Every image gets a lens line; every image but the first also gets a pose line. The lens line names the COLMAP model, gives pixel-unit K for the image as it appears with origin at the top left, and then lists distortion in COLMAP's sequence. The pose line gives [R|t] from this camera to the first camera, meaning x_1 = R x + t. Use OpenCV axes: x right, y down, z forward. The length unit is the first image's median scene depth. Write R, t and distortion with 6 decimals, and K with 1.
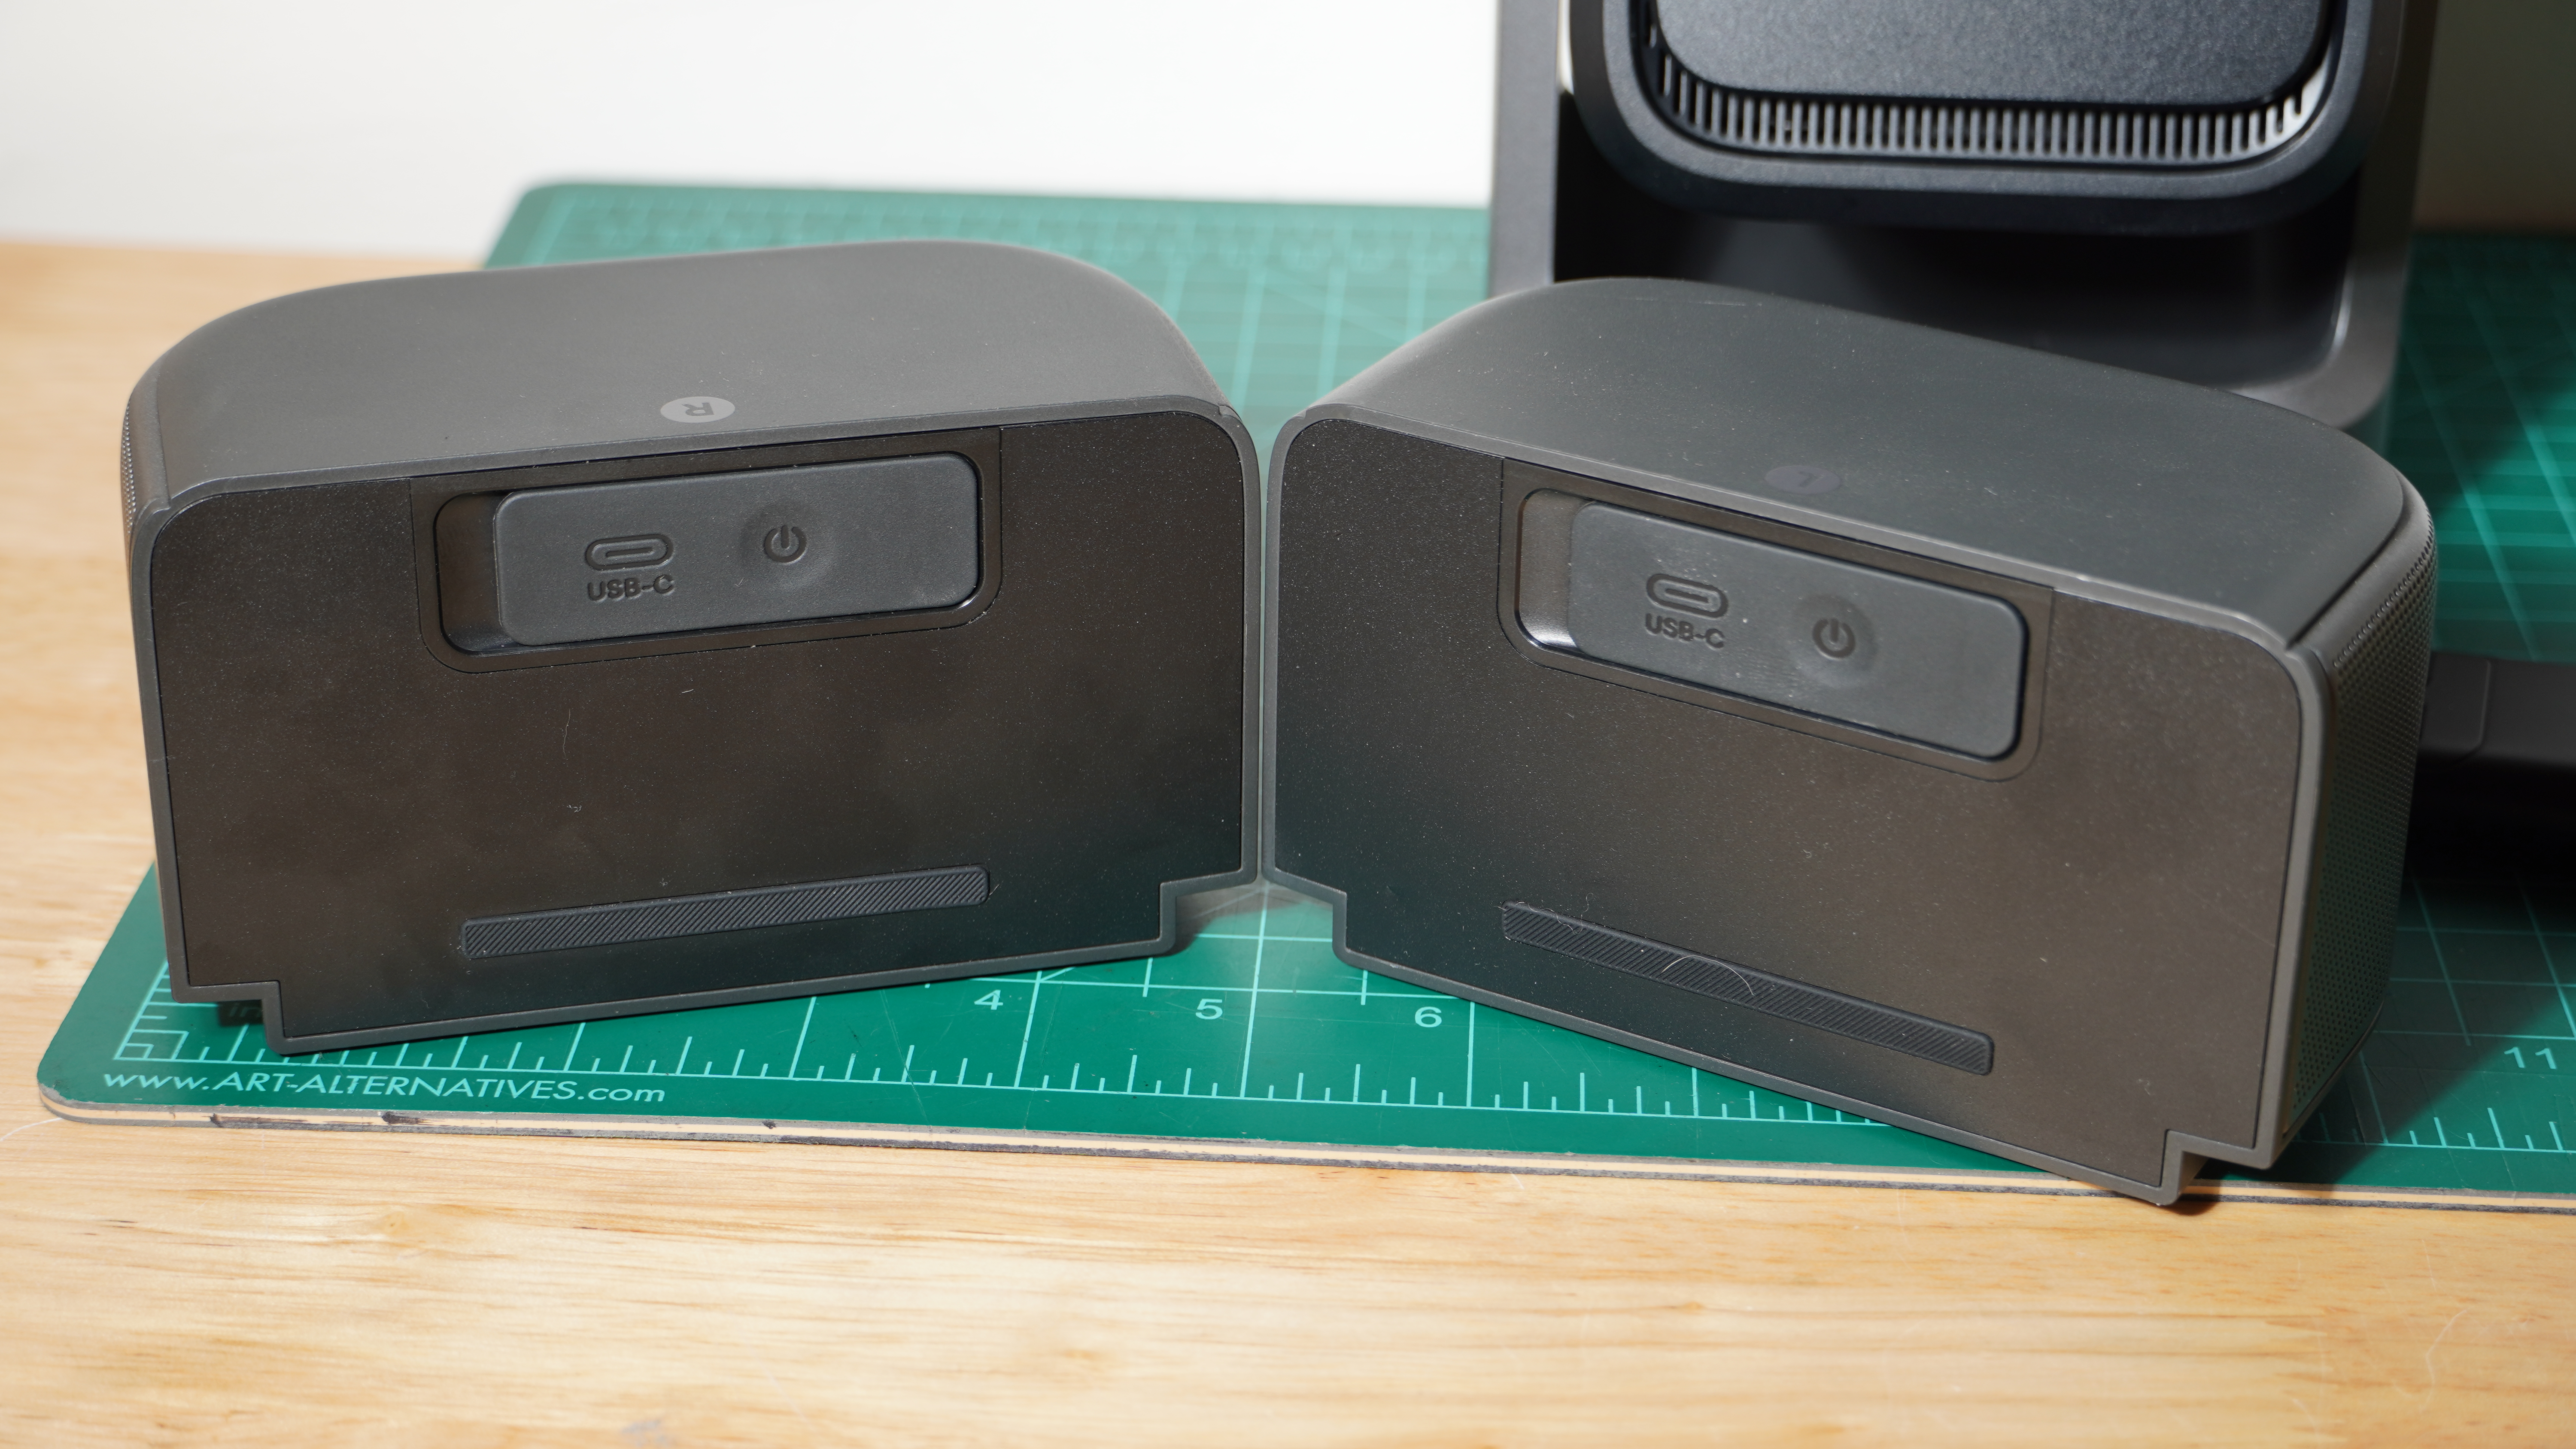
lens RADIAL K [[4730.6, 0, 1282.8], [0, 4730.6, 725.5], [0, 0, 1]] dist [0.009765, 0.000000]
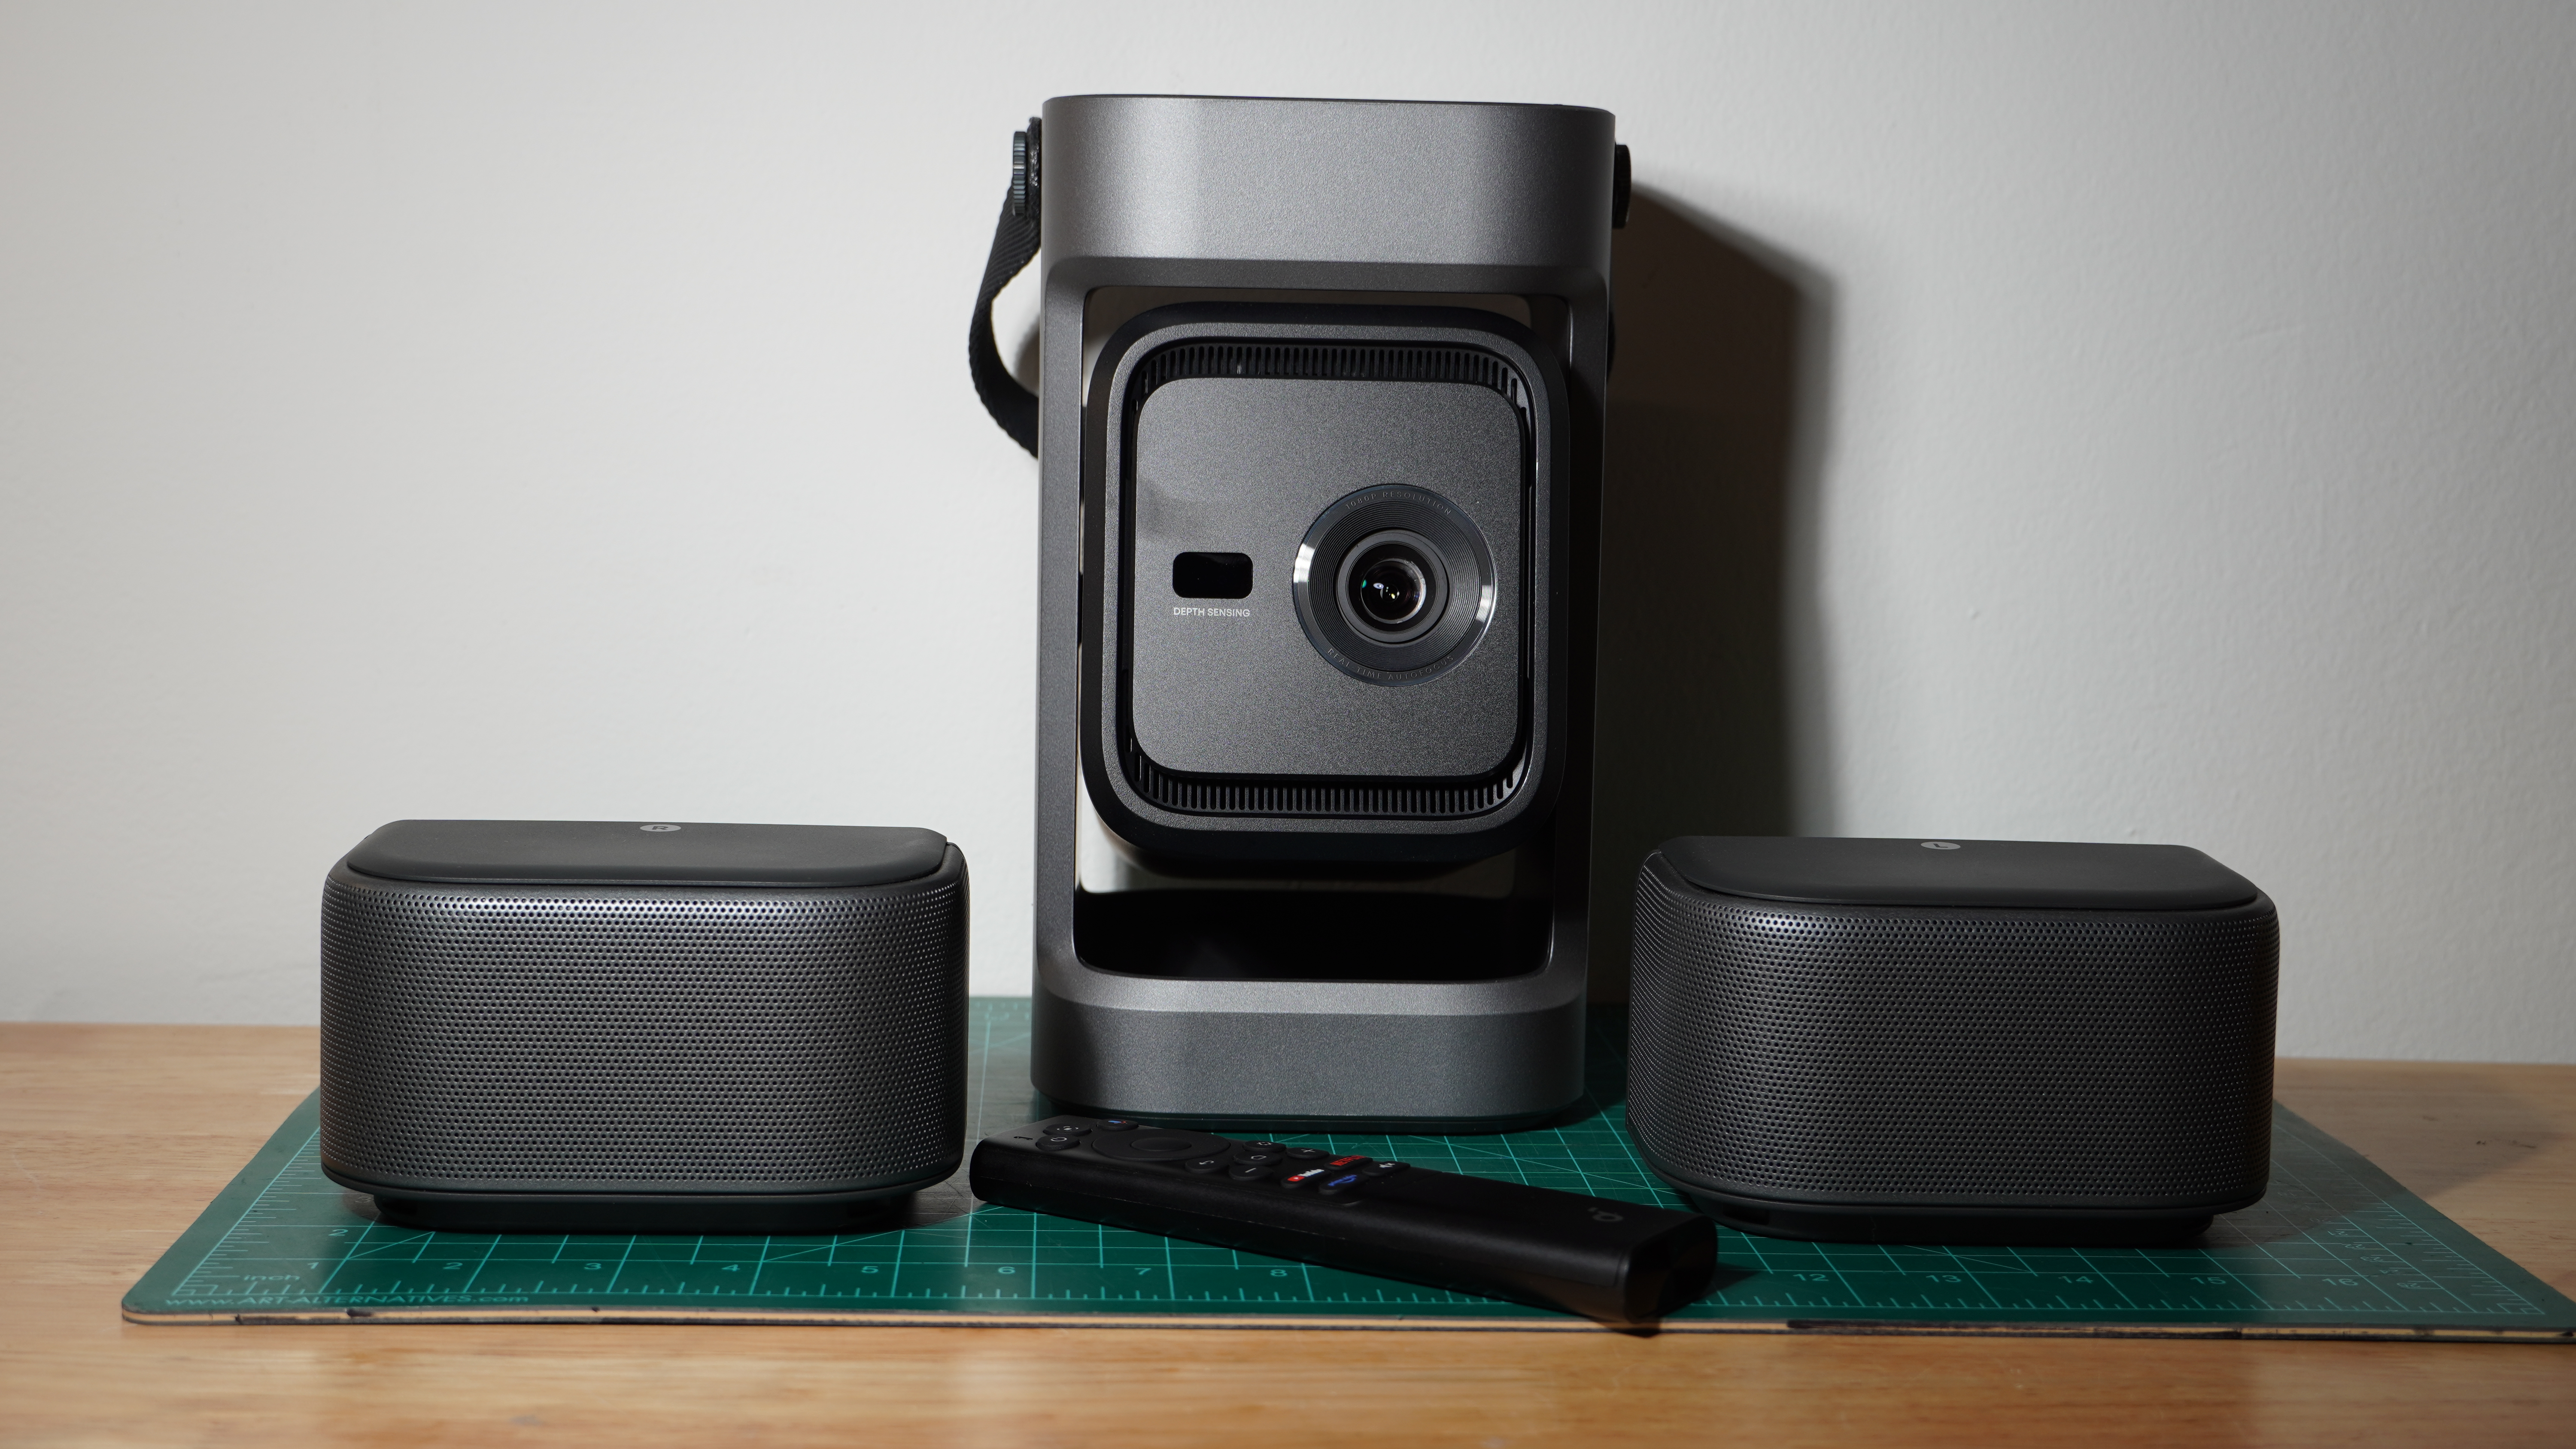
lens RADIAL K [[3599.5, 0, 1328.4], [0, 3599.5, 768.7], [0, 0, 1]] dist [-0.043854, 0.000000]
pose [[0.991393, 0.003011, 0.130885, -0.022103], [0.042132, 0.939213, -0.340741, 0.334112], [-0.123955, 0.343323, 0.931002, -0.220516]]
